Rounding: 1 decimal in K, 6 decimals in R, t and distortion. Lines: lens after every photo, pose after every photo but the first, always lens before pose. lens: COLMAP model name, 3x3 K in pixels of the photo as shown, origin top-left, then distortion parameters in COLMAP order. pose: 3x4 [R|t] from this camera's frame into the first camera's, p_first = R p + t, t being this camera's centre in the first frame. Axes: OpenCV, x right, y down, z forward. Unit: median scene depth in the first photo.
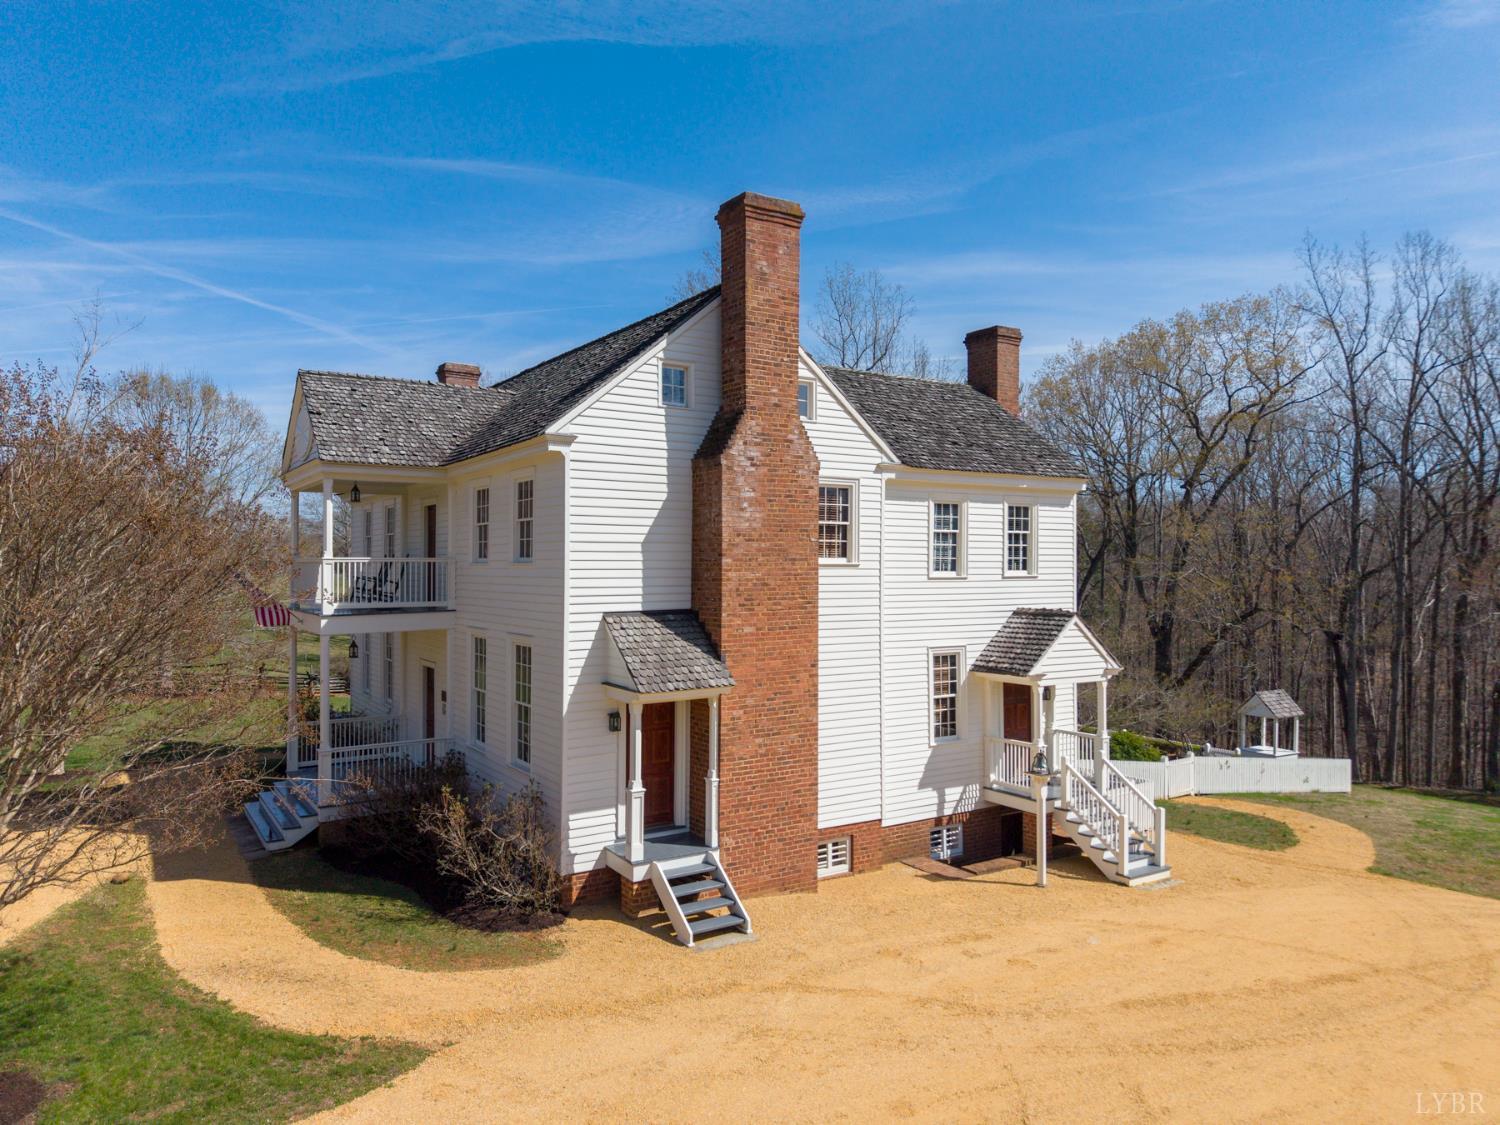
lens RADIAL K [[1007.0, 0, 750.1], [0, 1007.0, 560.0], [0, 0, 1]] dist [0.035654, -0.026759]
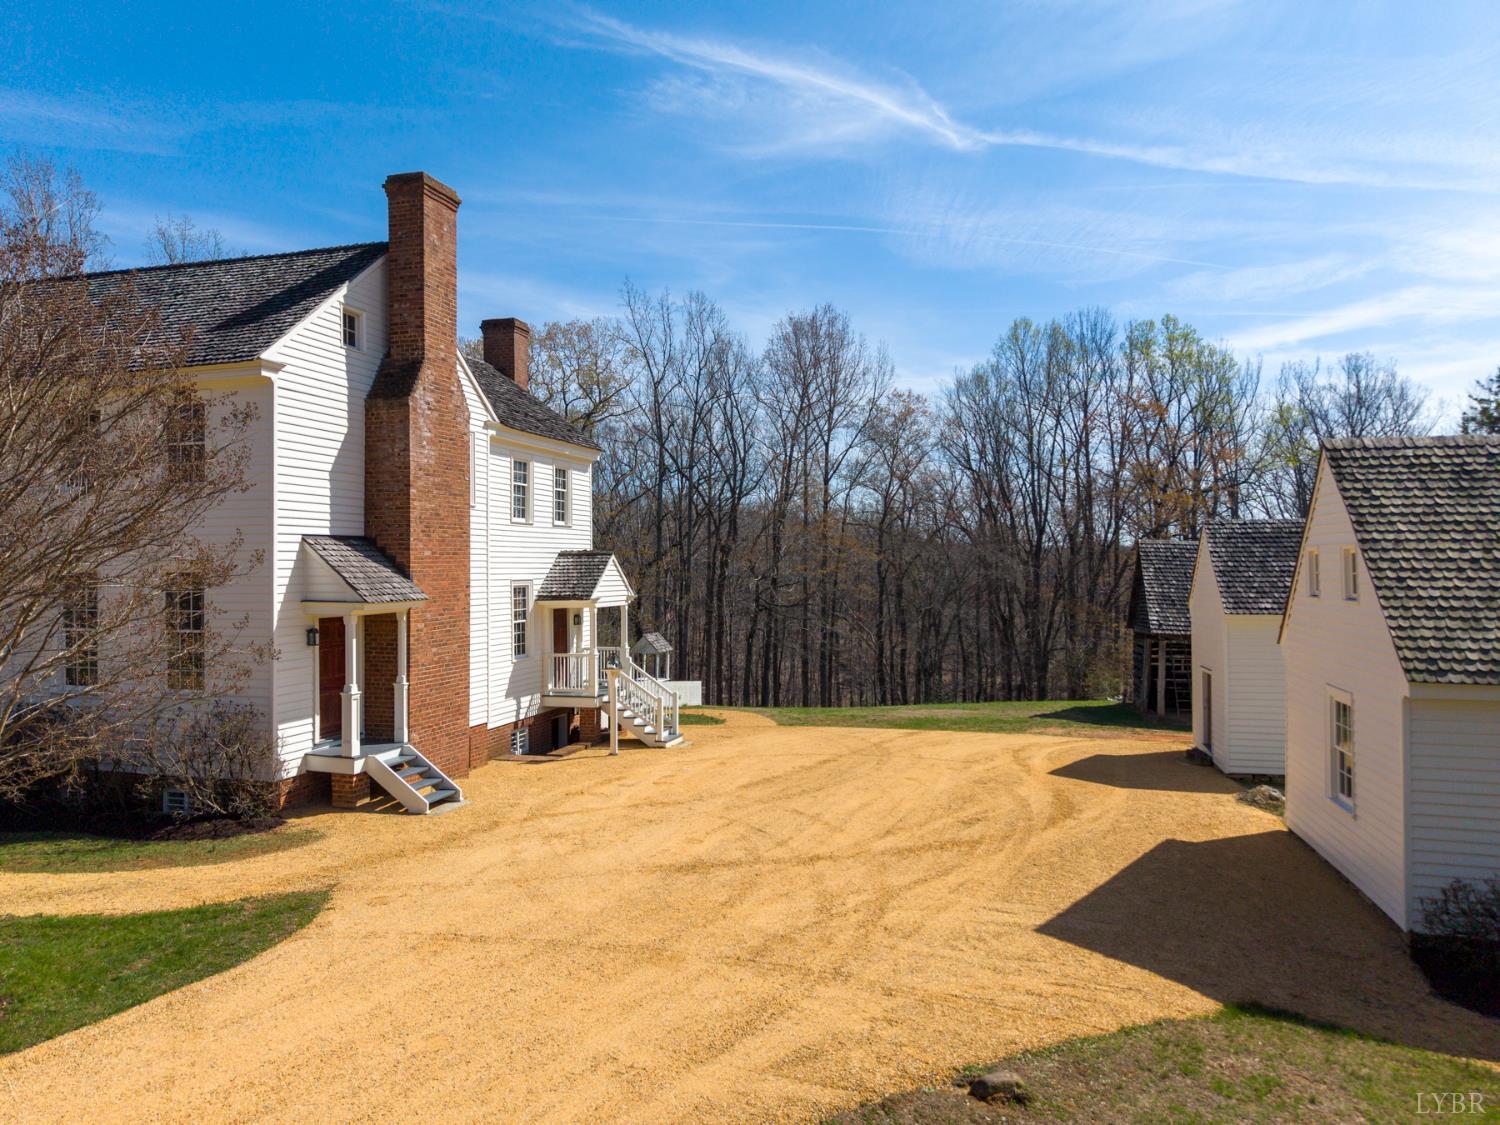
lens RADIAL K [[1007.0, 0, 749.8], [0, 1007.0, 568.2], [0, 0, 1]] dist [0.035654, -0.026759]
pose [[0.760826, -0.006535, 0.648923, -0.466574], [0.002943, 0.999974, 0.006620, 0.079693], [-0.648949, -0.003127, 0.760825, -0.115069]]
